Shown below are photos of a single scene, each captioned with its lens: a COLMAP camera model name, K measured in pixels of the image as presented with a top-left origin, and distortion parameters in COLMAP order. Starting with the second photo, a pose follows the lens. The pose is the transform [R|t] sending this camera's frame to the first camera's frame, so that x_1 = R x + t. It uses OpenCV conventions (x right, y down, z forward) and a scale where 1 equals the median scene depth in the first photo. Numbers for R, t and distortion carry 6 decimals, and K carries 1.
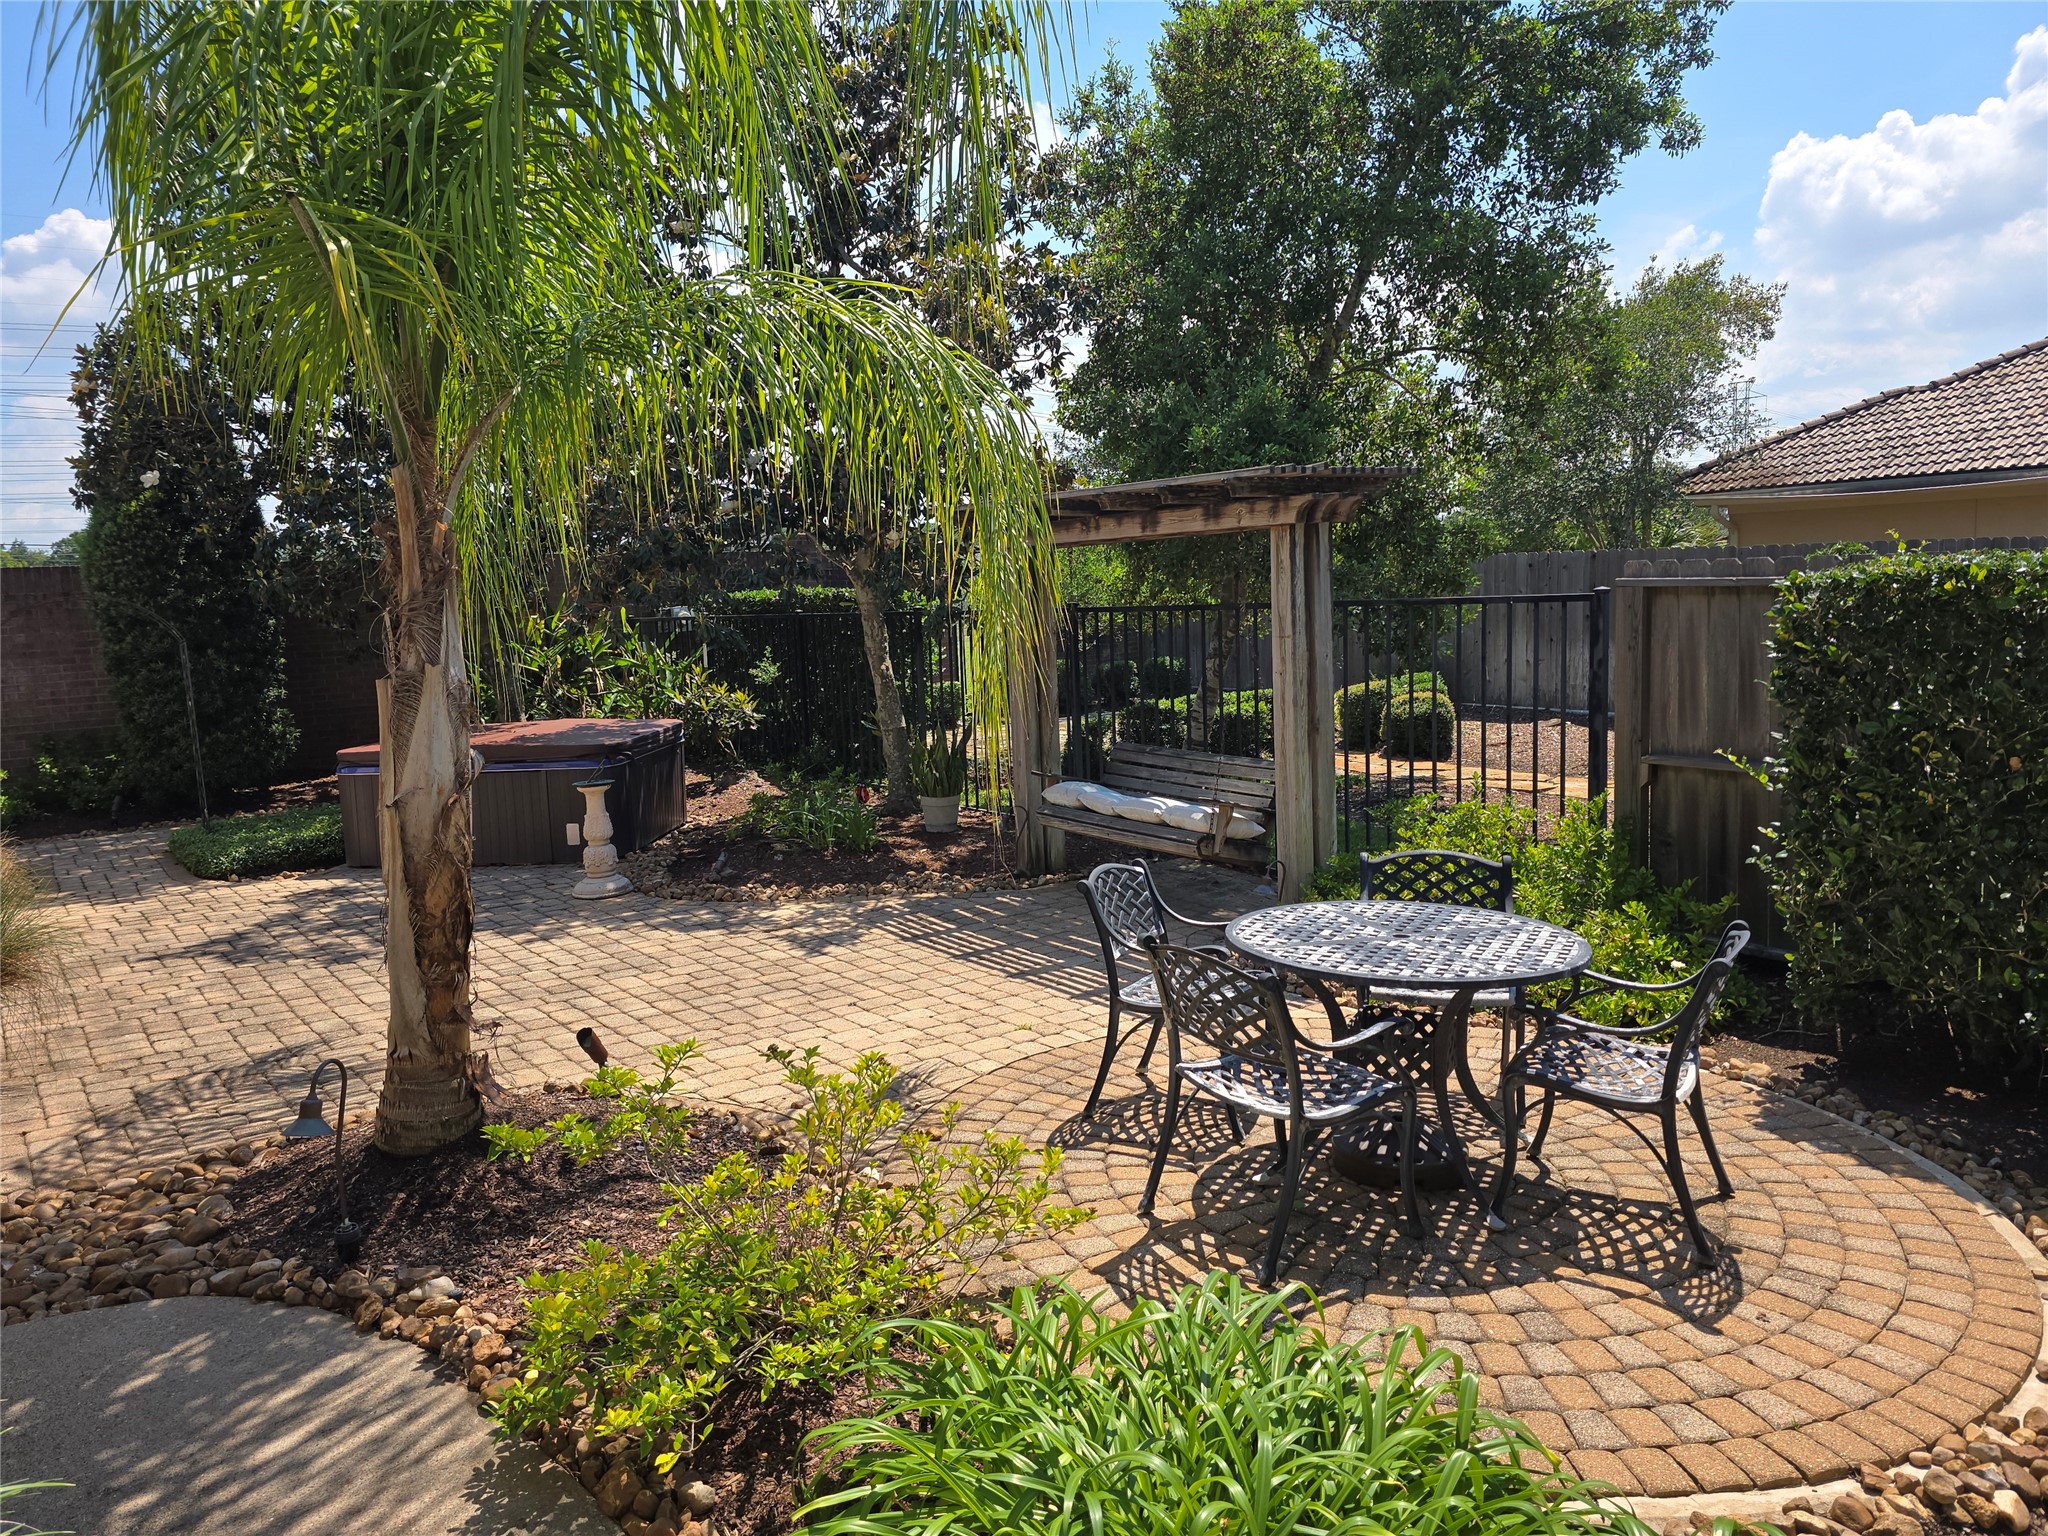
lens RADIAL K [[1372.0, 0, 1018.5], [0, 1372.0, 765.5], [0, 0, 1]] dist [0.035977, -0.040227]
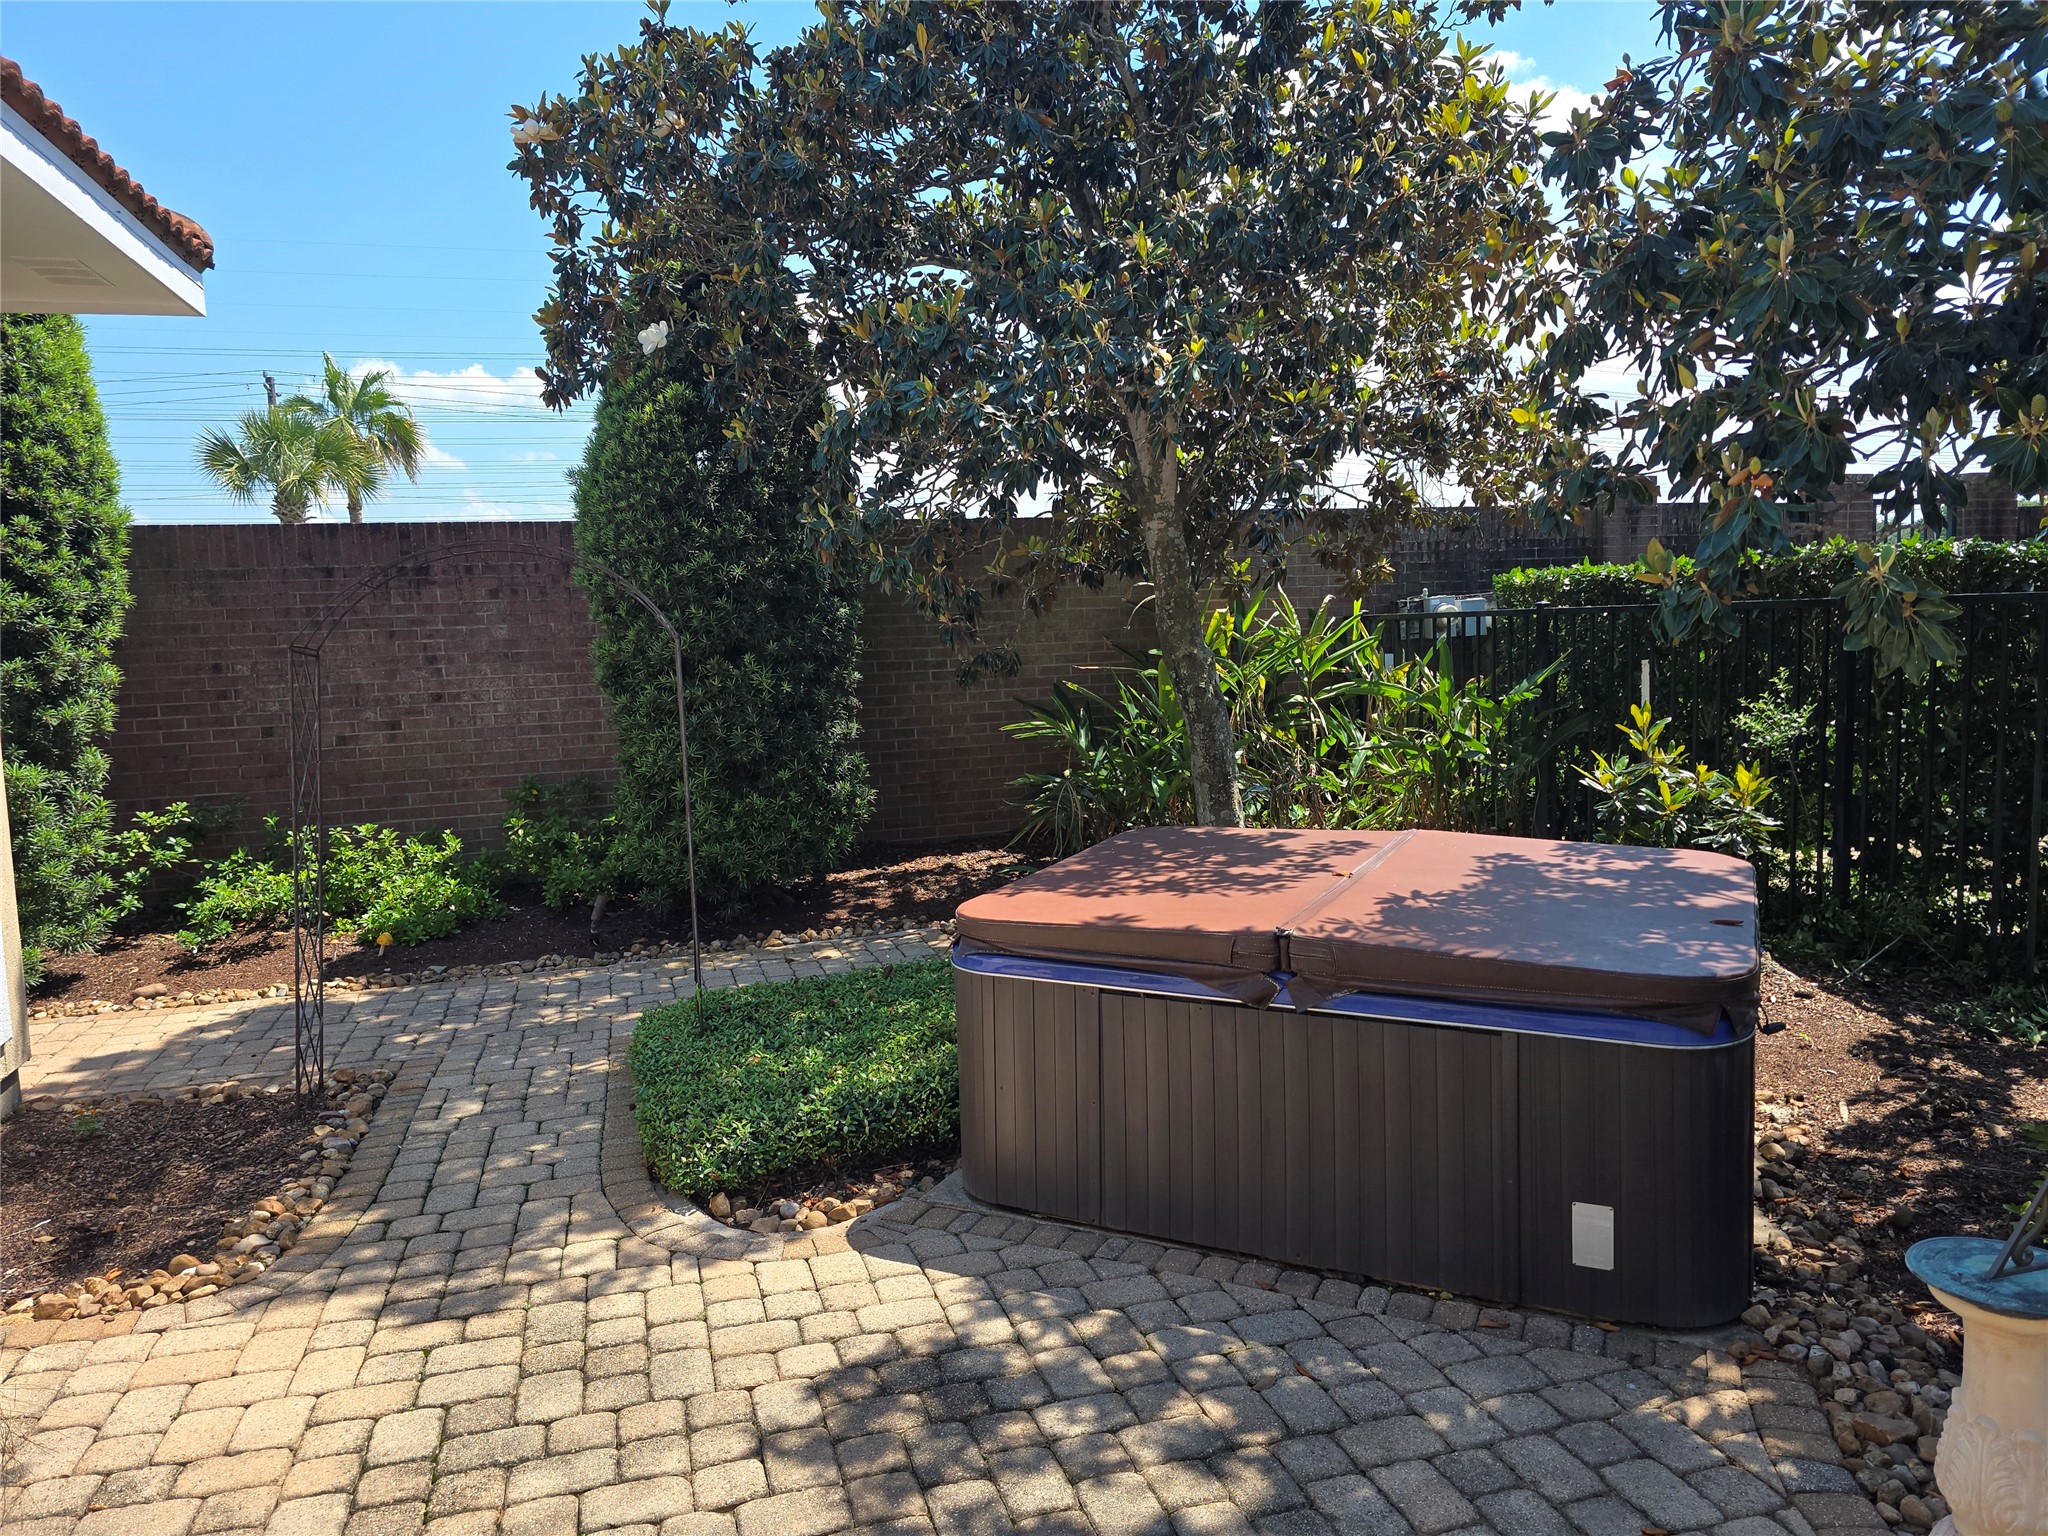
lens RADIAL K [[1372.0, 0, 1026.7], [0, 1372.0, 766.3], [0, 0, 1]] dist [0.035977, -0.040227]
pose [[0.932437, 0.049944, -0.357865, -0.259661], [-0.052215, 0.998630, 0.003323, -0.044264], [0.357541, 0.015587, 0.933767, 0.492212]]
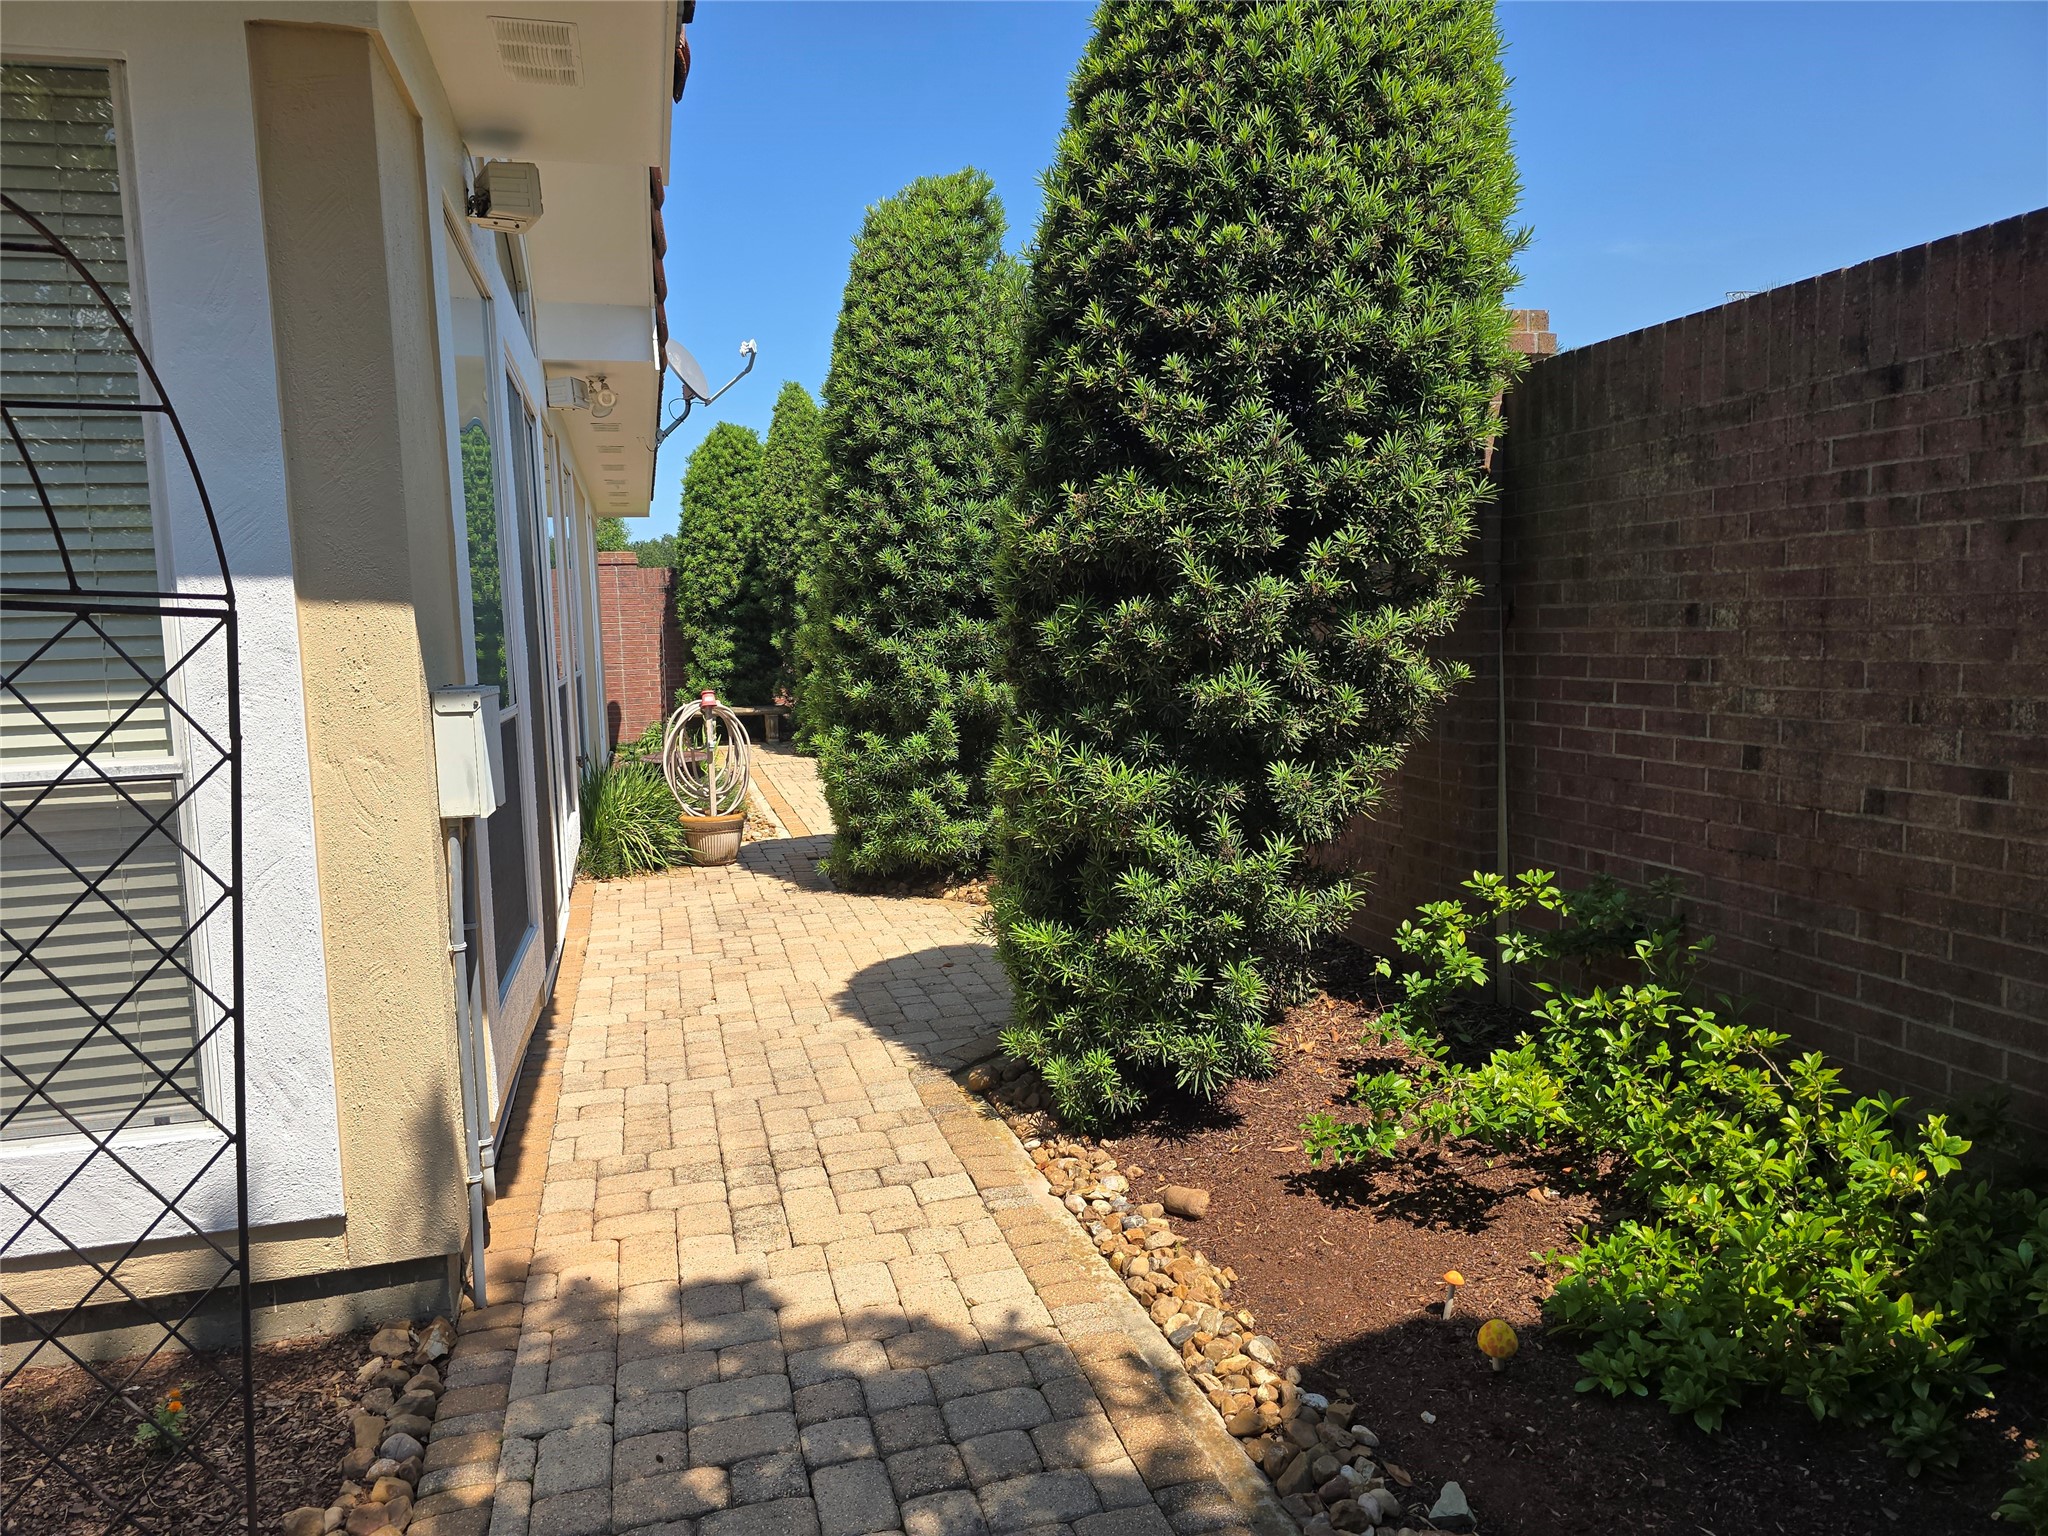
lens RADIAL K [[1372.0, 0, 1022.1], [0, 1372.0, 764.4], [0, 0, 1]] dist [0.035977, -0.040227]
pose [[-0.378740, 0.152500, -0.912853, -0.483520], [-0.068594, 0.978993, 0.192009, -0.081993], [0.922958, 0.135338, -0.360323, 0.909562]]
